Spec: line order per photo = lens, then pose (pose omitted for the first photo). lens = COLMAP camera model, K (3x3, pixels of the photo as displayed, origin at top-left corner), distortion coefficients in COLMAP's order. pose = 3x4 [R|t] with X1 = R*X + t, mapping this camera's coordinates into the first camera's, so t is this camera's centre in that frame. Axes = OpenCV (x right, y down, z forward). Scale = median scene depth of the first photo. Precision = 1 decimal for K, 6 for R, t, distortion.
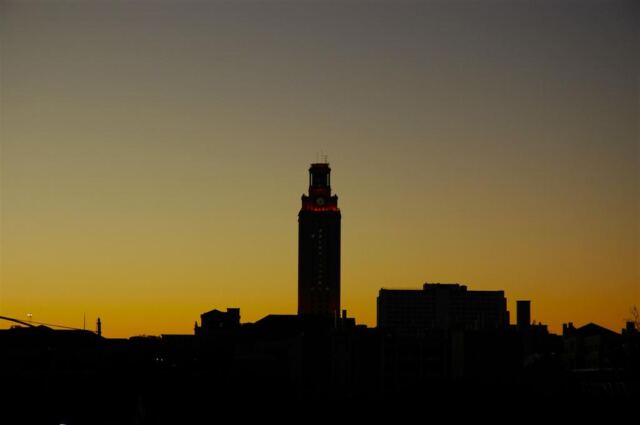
lens RADIAL K [[2006.1, 0, 318.0], [0, 2006.1, 211.1], [0, 0, 1]] dist [0.892615, 0.000000]
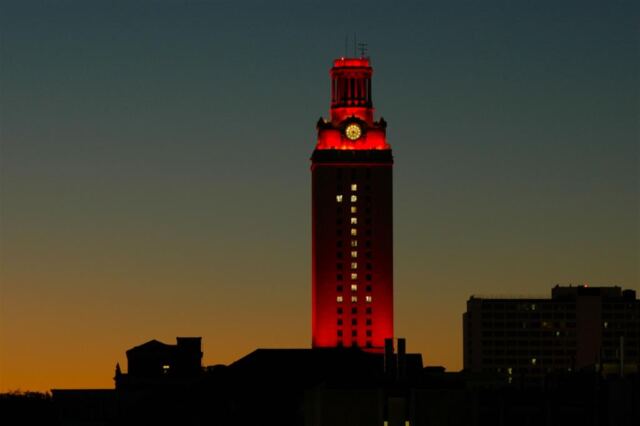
lens RADIAL K [[3223.7, 0, 338.8], [0, 3223.7, 222.4], [0, 0, 1]] dist [1.892894, 0.000000]
pose [[0.999933, -0.010569, -0.004729, 0.001136], [0.010635, 0.999843, 0.014152, 0.006804], [0.004579, -0.014201, 0.999889, 0.157330]]
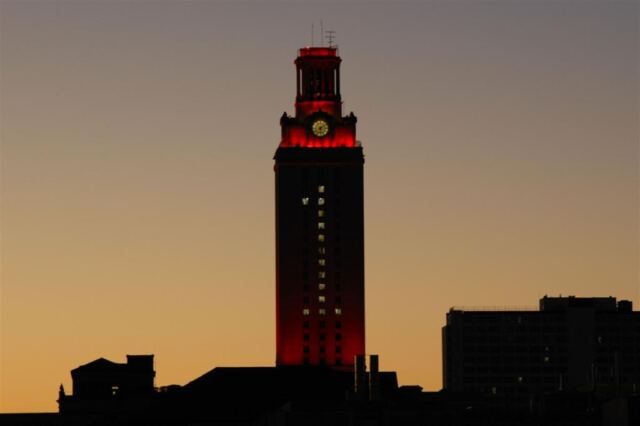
lens RADIAL K [[3918.2, 0, 318.4], [0, 3918.2, 206.5], [0, 0, 1]] dist [2.242345, 0.000000]
pose [[0.999890, -0.014754, -0.001736, 0.002072], [0.014773, 0.999823, 0.011681, 0.002917], [0.001564, -0.011706, 0.999930, 0.068972]]
